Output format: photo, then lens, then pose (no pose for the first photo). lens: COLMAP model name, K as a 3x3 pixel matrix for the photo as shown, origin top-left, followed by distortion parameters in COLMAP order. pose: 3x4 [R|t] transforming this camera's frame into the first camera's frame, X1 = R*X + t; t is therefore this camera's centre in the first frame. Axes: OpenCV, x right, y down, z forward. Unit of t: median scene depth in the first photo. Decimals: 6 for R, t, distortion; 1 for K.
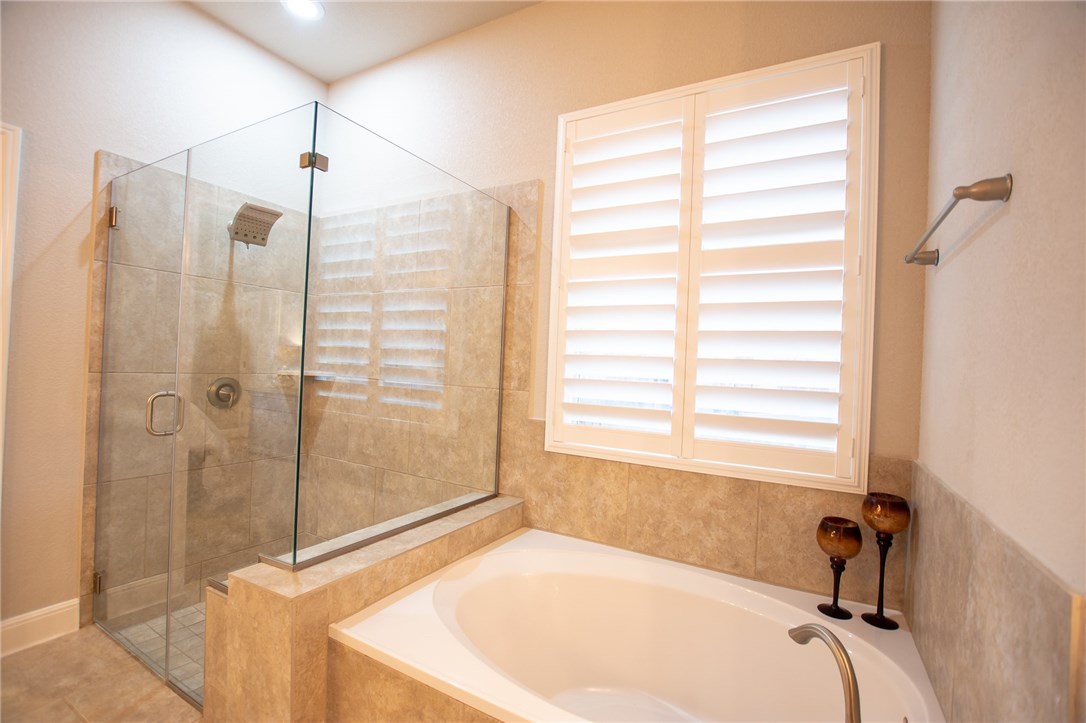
lens RADIAL K [[479.2, 0, 551.1], [0, 479.2, 361.1], [0, 0, 1]] dist [-0.030302, 0.001966]
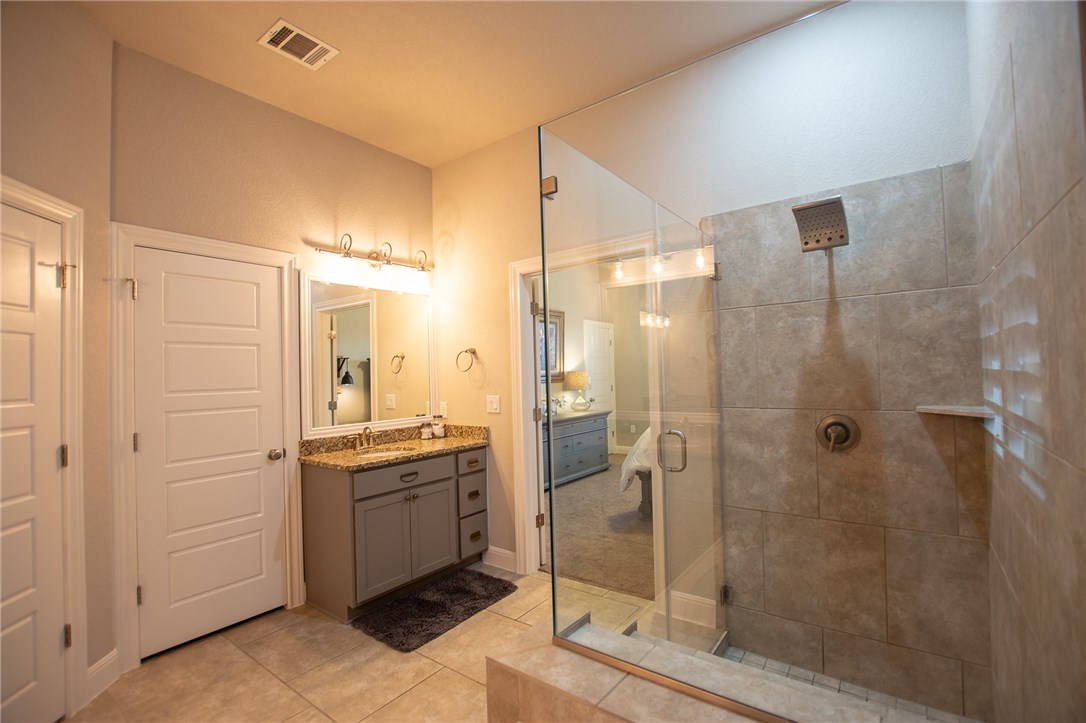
lens RADIAL K [[479.2, 0, 540.6], [0, 479.2, 362.2], [0, 0, 1]] dist [-0.030302, 0.001966]
pose [[-0.151016, -0.063279, -0.986504, 0.234924], [0.032091, 0.997109, -0.068871, -0.017969], [0.988010, -0.042059, -0.148549, 0.681349]]
